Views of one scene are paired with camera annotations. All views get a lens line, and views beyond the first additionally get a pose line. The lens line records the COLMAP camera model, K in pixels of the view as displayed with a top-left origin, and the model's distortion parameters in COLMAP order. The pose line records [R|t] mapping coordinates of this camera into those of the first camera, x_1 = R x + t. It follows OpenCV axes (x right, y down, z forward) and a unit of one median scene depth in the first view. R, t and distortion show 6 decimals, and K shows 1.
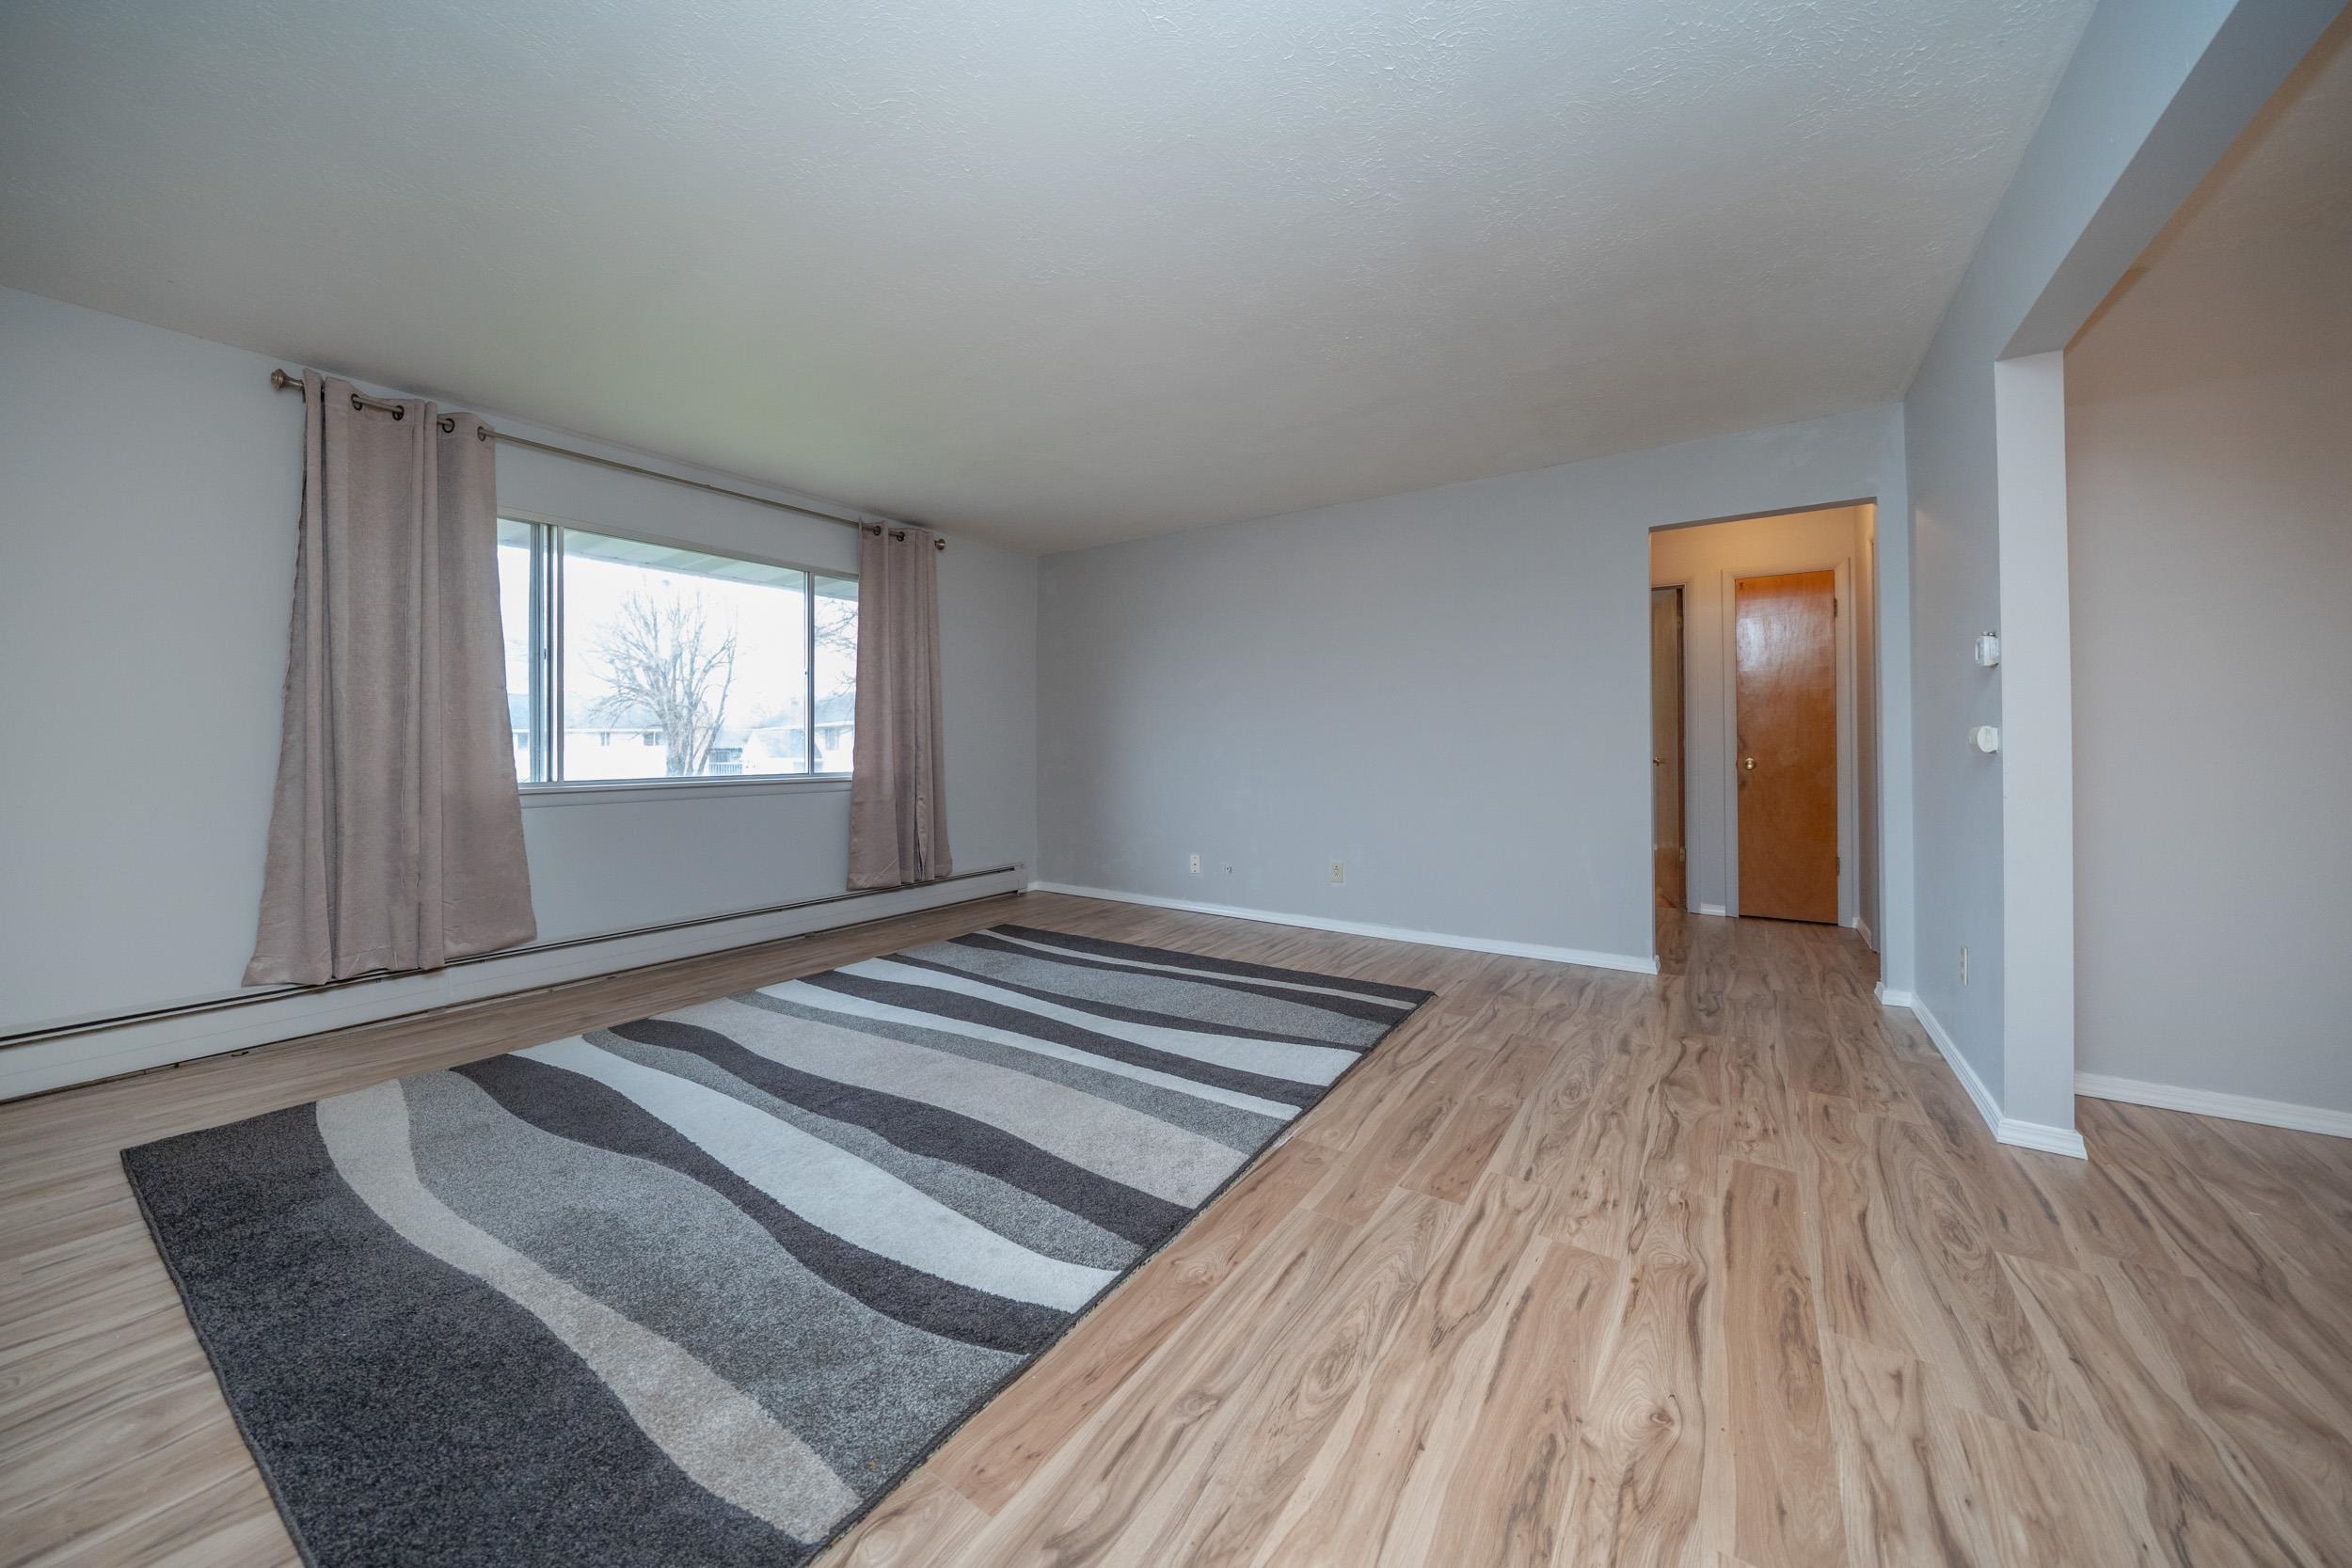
lens RADIAL K [[827.4, 0, 1154.5], [0, 827.4, 753.2], [0, 0, 1]] dist [-0.010528, -0.000269]
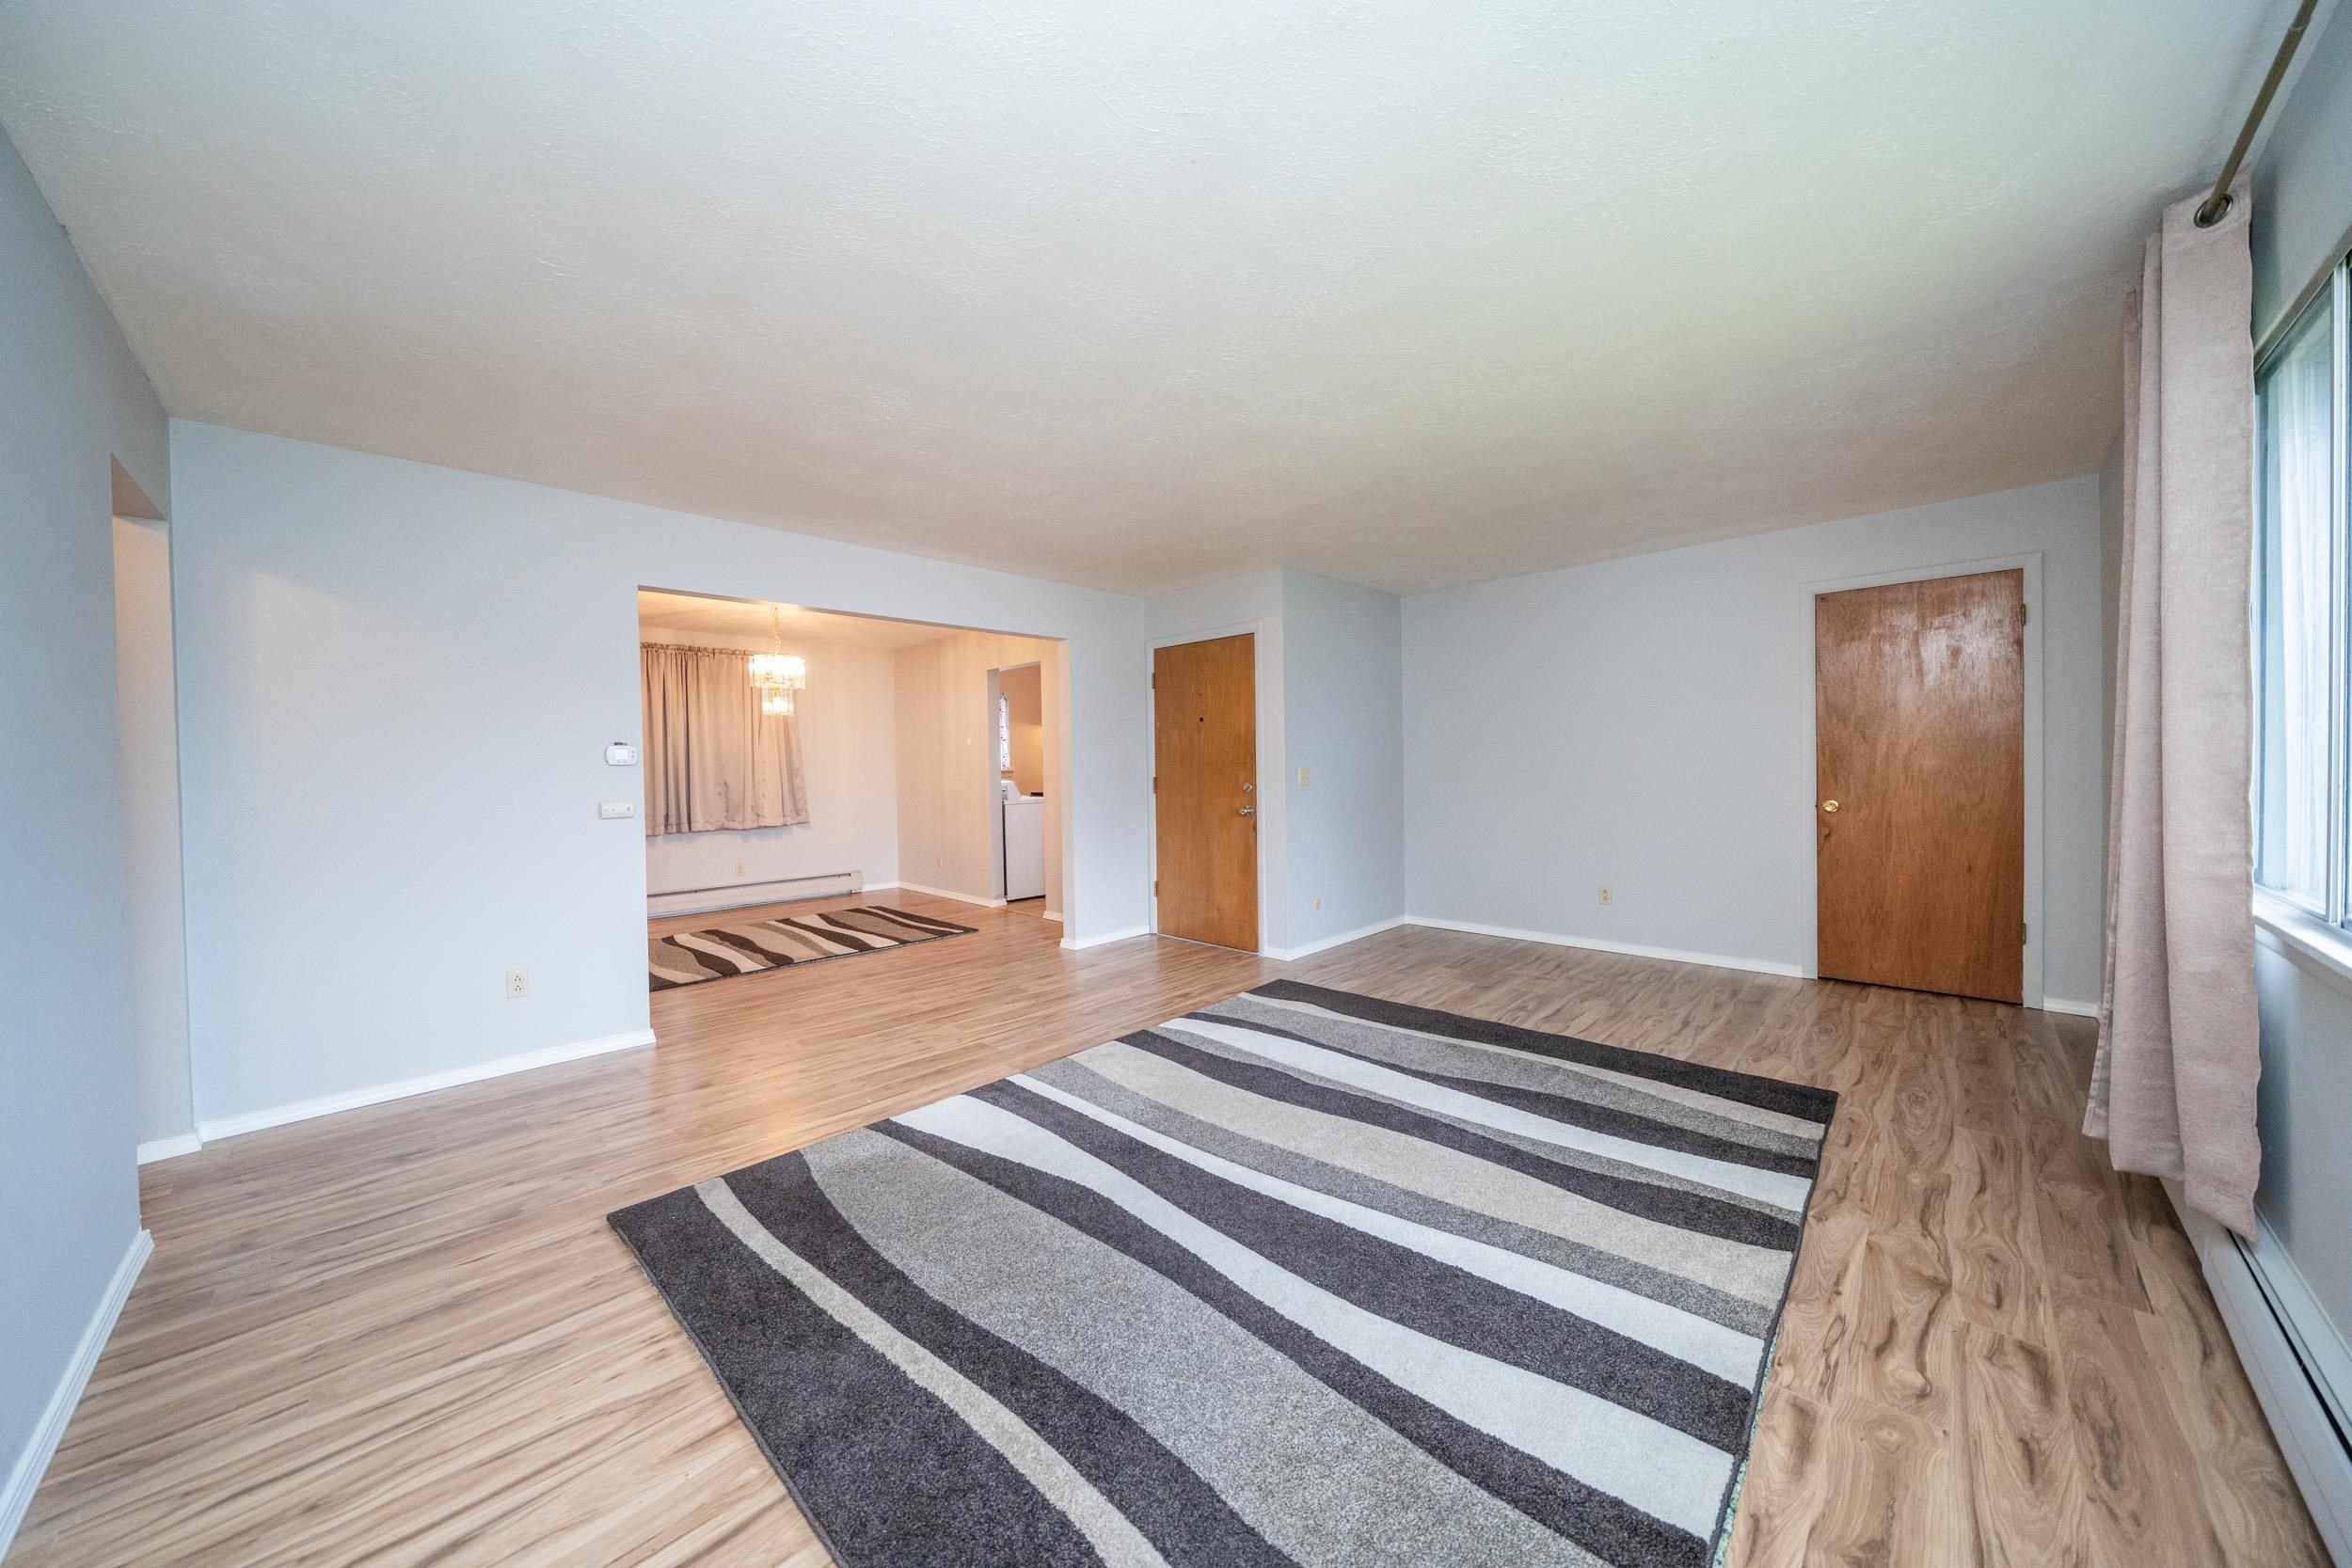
lens RADIAL K [[815.5, 0, 1176.0], [0, 815.5, 784.0], [0, 0, 1]] dist [-0.015310, 0.000293]
pose [[-0.988645, 0.016701, 0.149337, -0.391893], [0.020858, 0.999436, 0.026311, -0.119535], [-0.148814, 0.029127, -0.988436, 2.778059]]
